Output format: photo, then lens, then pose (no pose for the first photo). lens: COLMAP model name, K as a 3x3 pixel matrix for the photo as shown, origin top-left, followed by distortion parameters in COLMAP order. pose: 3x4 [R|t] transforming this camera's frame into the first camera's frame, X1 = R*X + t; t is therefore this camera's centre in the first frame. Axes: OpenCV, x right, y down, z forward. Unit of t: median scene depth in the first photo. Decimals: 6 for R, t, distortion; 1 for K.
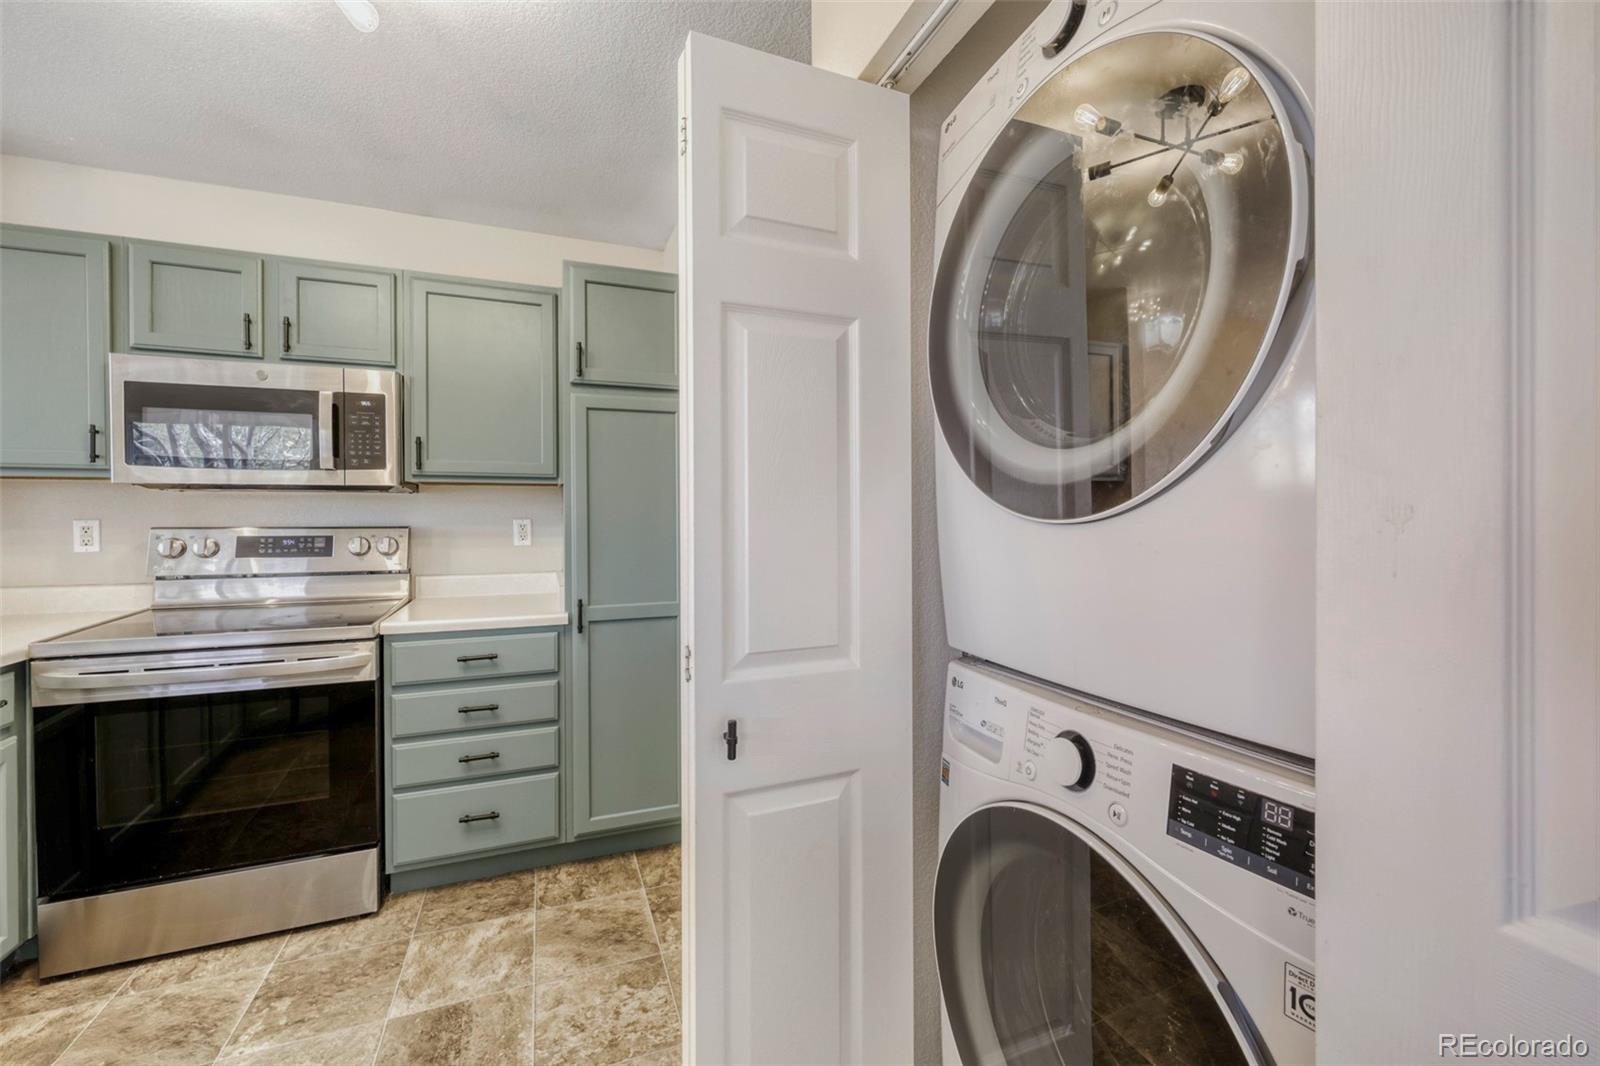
lens RADIAL K [[651.4, 0, 793.0], [0, 651.4, 526.4], [0, 0, 1]] dist [0.000026, 0.000434]
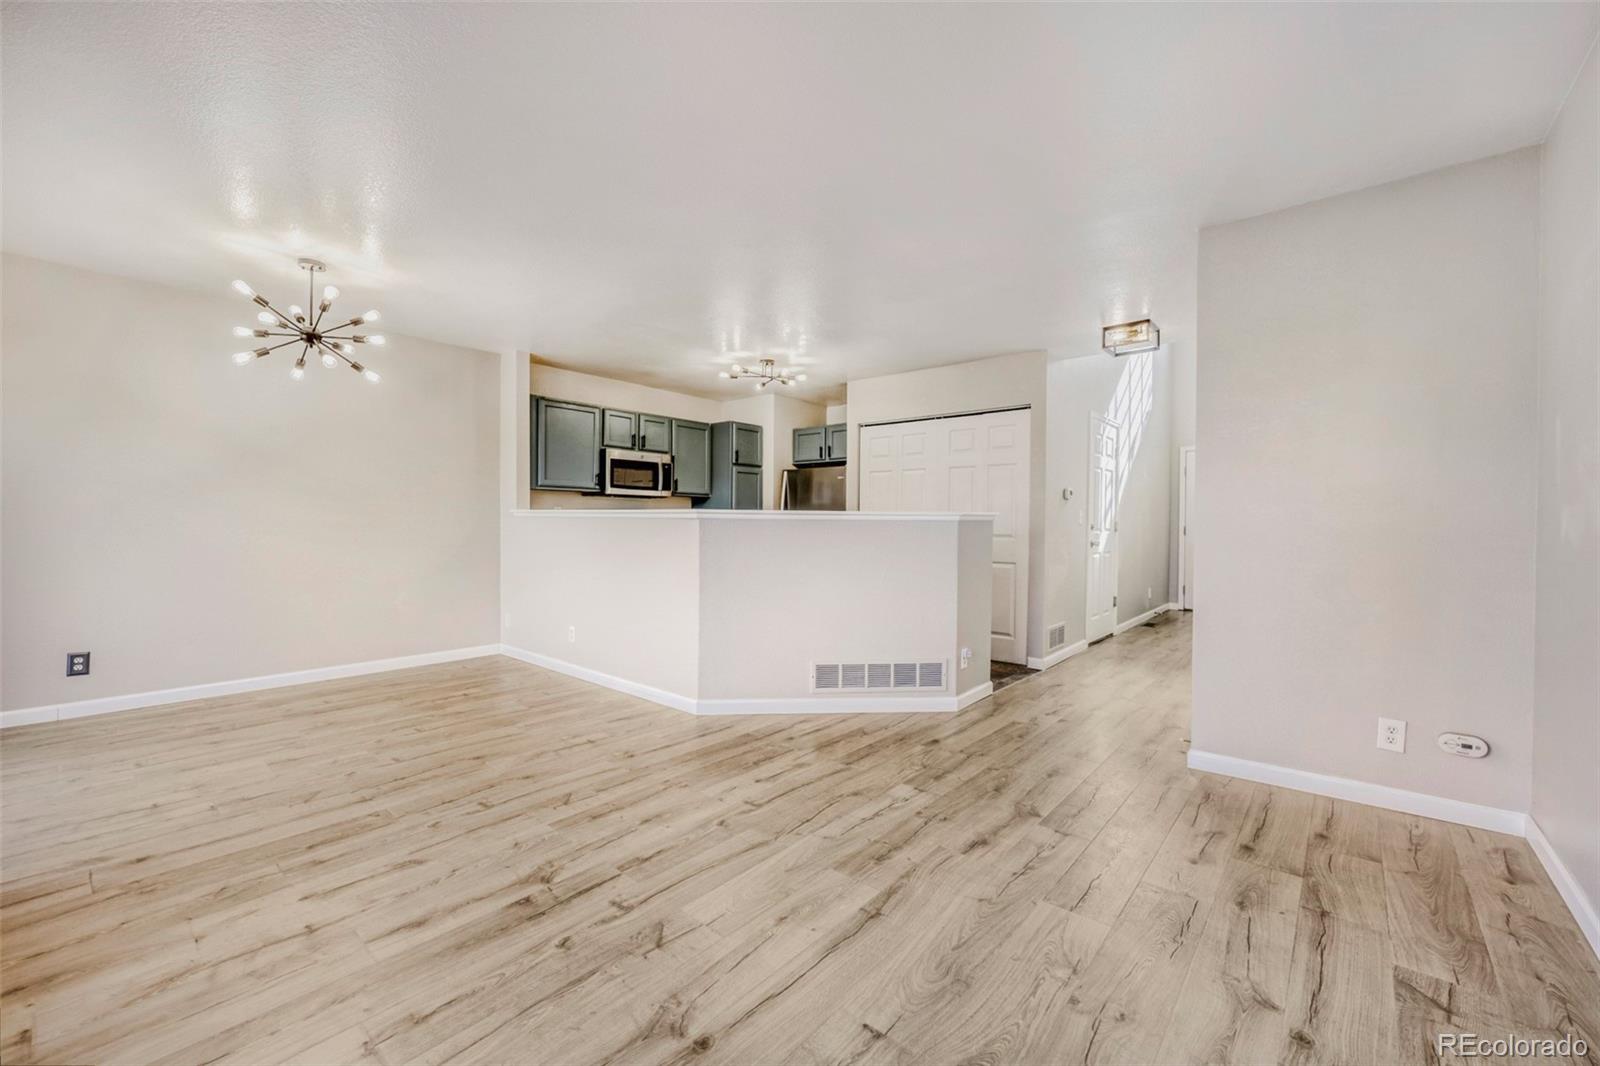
lens RADIAL K [[651.4, 0, 795.0], [0, 651.4, 523.3], [0, 0, 1]] dist [0.000026, 0.000434]
pose [[0.876250, 0.010525, 0.481742, -1.563350], [-0.005797, 0.999919, -0.011302, 0.080941], [-0.481822, 0.007110, 0.876240, -1.743239]]
